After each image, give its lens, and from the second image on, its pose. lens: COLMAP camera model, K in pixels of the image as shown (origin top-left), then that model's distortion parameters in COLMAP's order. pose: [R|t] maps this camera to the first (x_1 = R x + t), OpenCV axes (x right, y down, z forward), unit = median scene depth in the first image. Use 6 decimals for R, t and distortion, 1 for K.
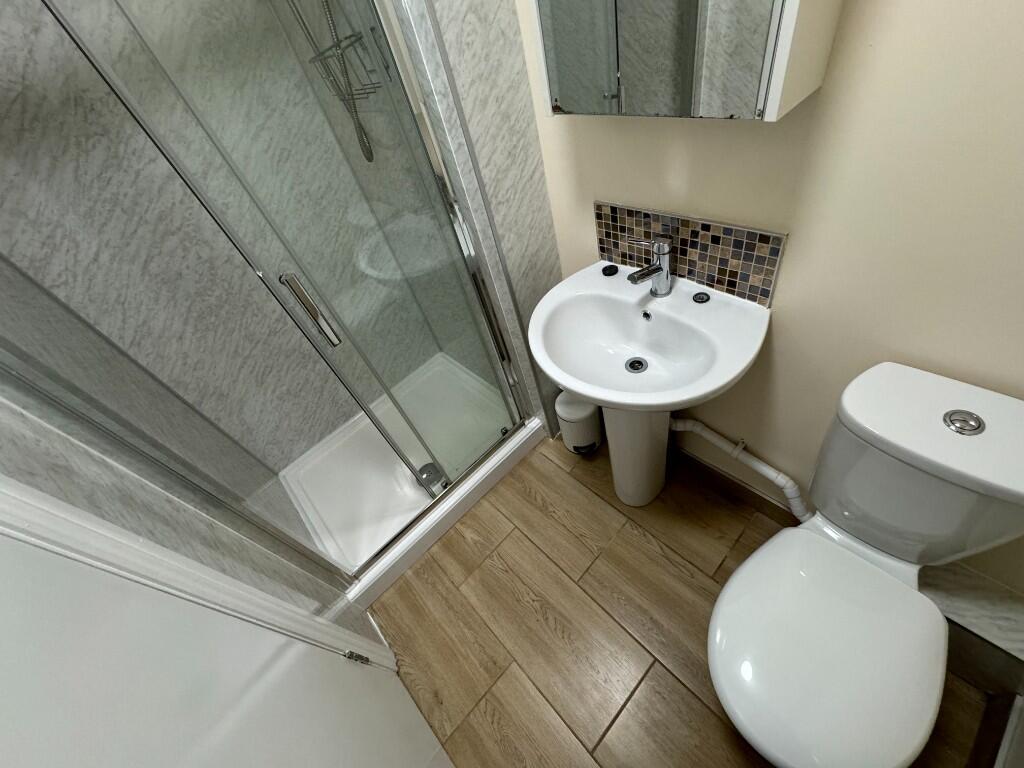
lens RADIAL K [[408.1, 0, 514.1], [0, 408.1, 380.2], [0, 0, 1]] dist [-0.003336, -0.000142]
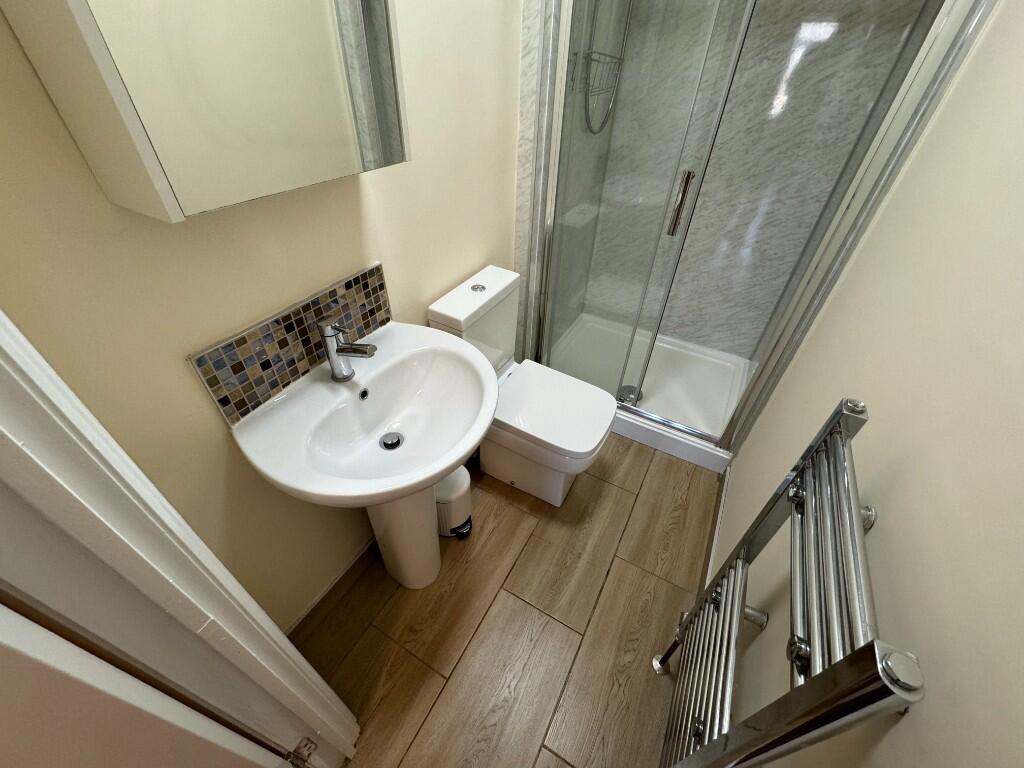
lens RADIAL K [[408.1, 0, 514.1], [0, 408.1, 380.2], [0, 0, 1]] dist [-0.003336, -0.000142]
pose [[-0.326334, -0.416712, 0.848444, -0.618705], [0.714835, 0.478493, 0.509956, -0.447946], [-0.618479, 0.772914, 0.141732, 0.708033]]
